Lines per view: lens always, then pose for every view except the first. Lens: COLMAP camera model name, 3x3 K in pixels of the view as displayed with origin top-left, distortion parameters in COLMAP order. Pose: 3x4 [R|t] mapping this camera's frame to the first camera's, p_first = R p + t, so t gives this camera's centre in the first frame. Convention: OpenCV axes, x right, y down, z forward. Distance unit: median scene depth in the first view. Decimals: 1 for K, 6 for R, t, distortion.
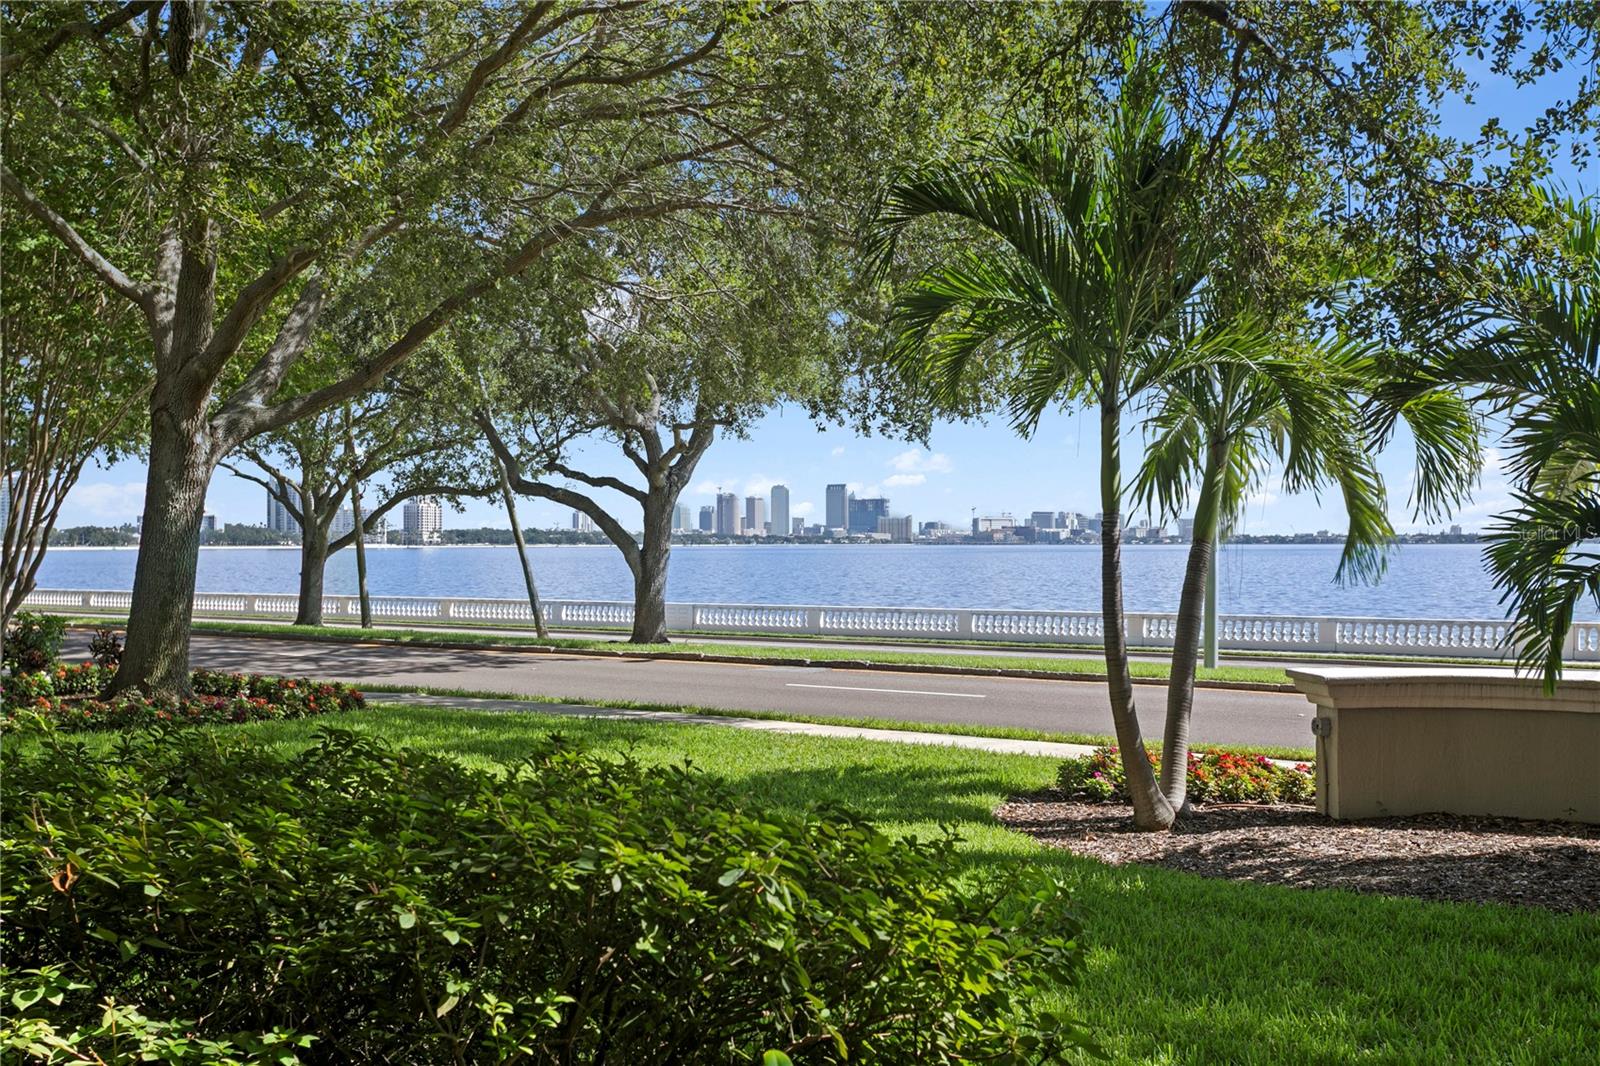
lens RADIAL K [[1800.0, 0, 800.0], [0, 1800.0, 533.0], [0, 0, 1]] dist [-0.001350, 0.288461]
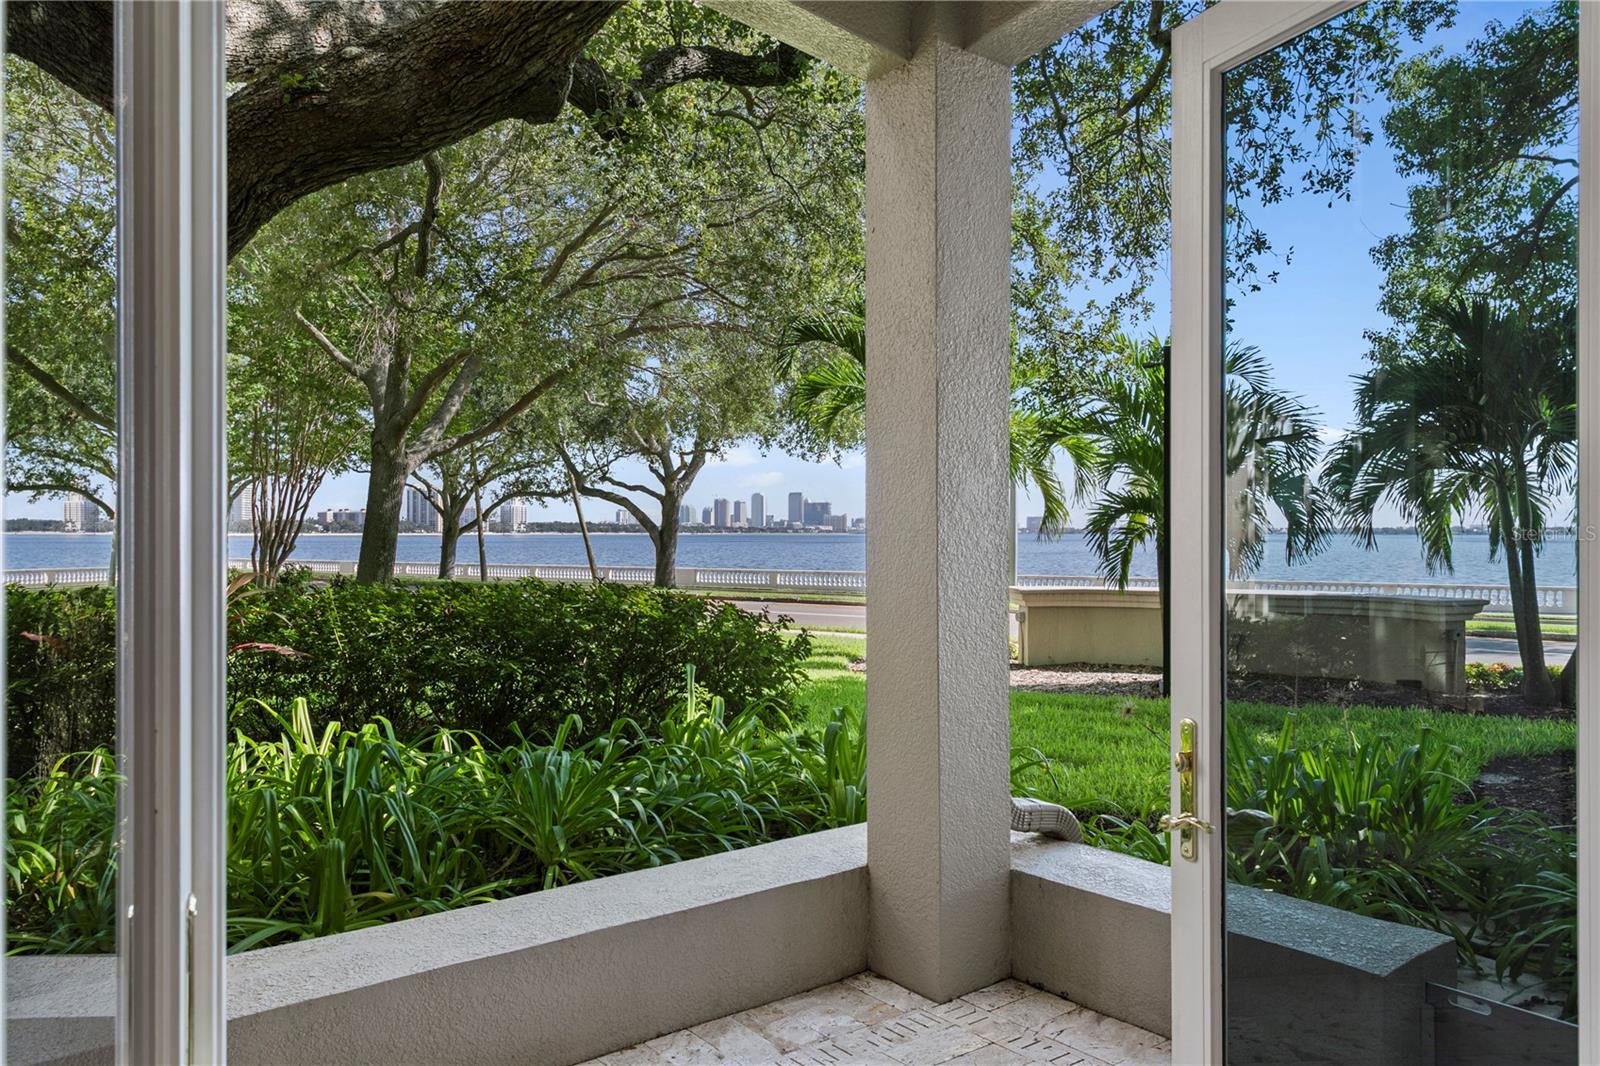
lens RADIAL K [[1218.8, 0, 800.0], [0, 1218.8, 533.0], [0, 0, 1]] dist [0.003291, 0.001177]
pose [[0.999704, 0.002883, 0.024141, 0.009374], [-0.003033, 0.999976, 0.006171, 0.004195], [-0.024122, -0.006242, 0.999690, -0.080483]]
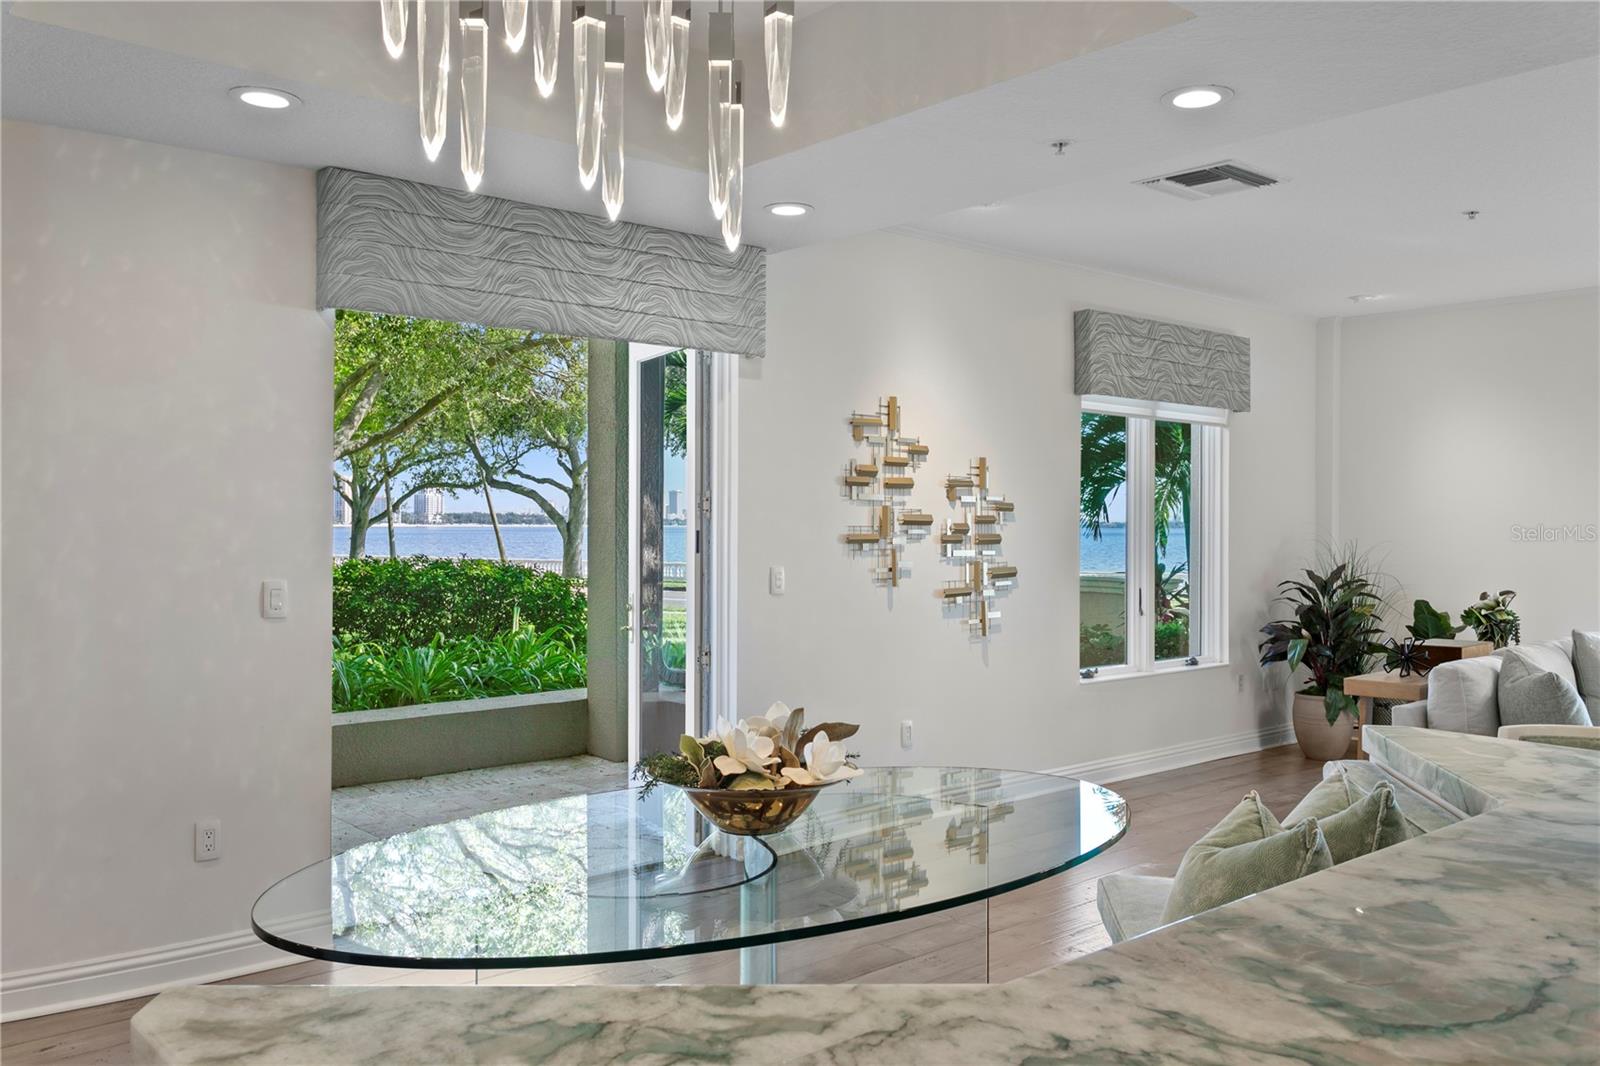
lens RADIAL K [[1297.4, 0, 808.0], [0, 1297.4, 526.7], [0, 0, 1]] dist [0.009531, -0.004141]
pose [[0.996961, 0.005987, 0.077675, 0.037012], [-0.006542, 0.999955, 0.006892, 0.003461], [-0.077630, -0.007379, 0.996955, -0.190393]]
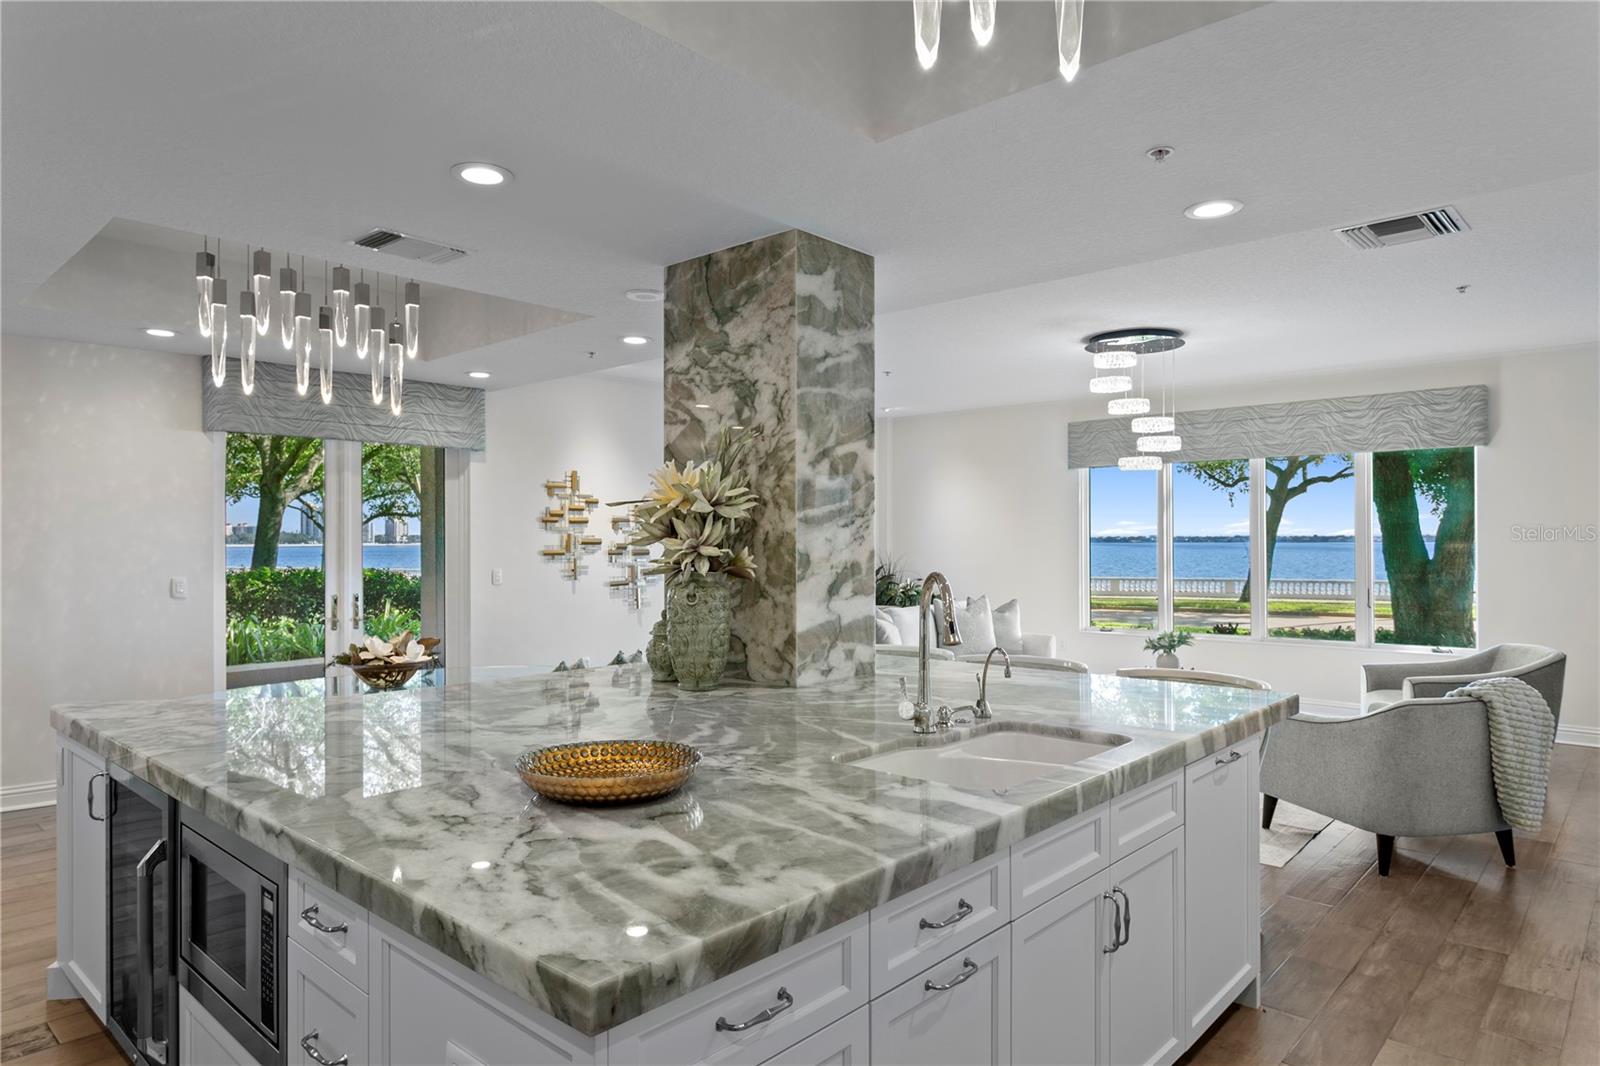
lens RADIAL K [[977.3, 0, 792.3], [0, 977.3, 539.3], [0, 0, 1]] dist [0.003141, 0.001892]
pose [[0.984128, 0.000950, 0.177458, 0.067811], [-0.001352, 0.999997, 0.002142, 0.002624], [-0.177455, -0.002348, 0.984126, -0.244985]]
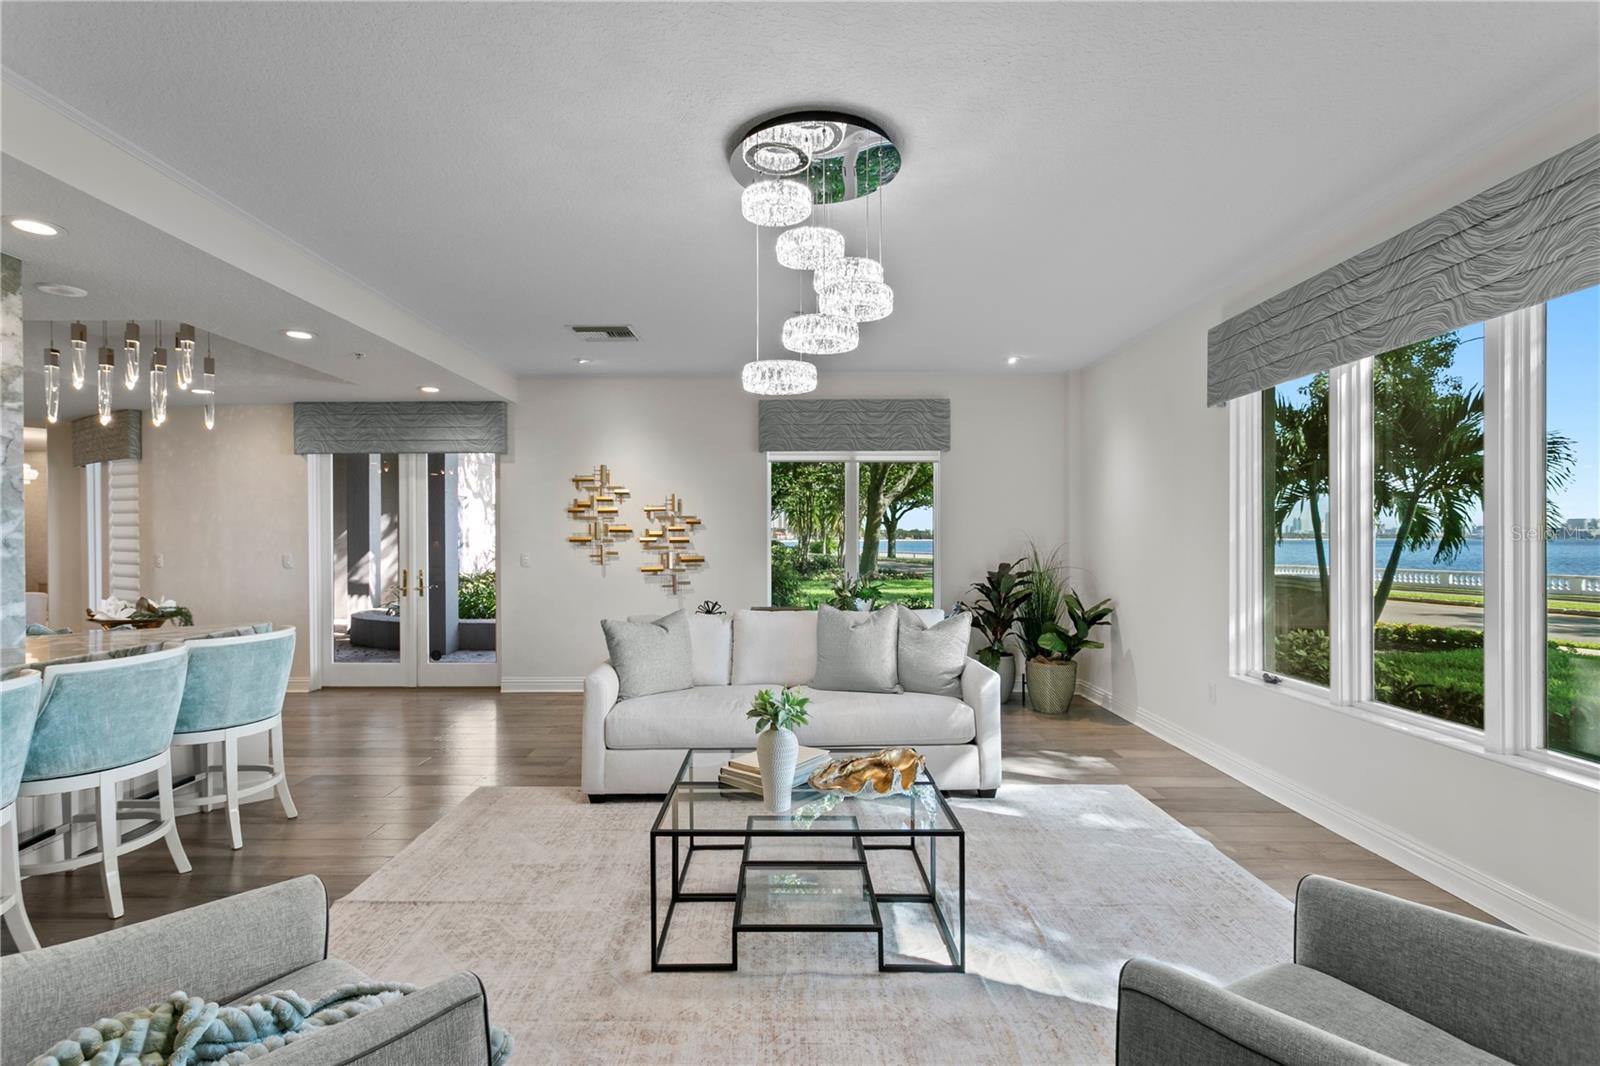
lens RADIAL K [[773.6, 0, 800.0], [0, 773.6, 547.1], [0, 0, 1]] dist [0.000277, -0.000079]
pose [[0.787129, 0.004884, -0.616769, 0.204196], [0.003463, 0.999918, 0.012337, 0.005543], [0.616779, -0.011847, 0.787047, -0.147287]]
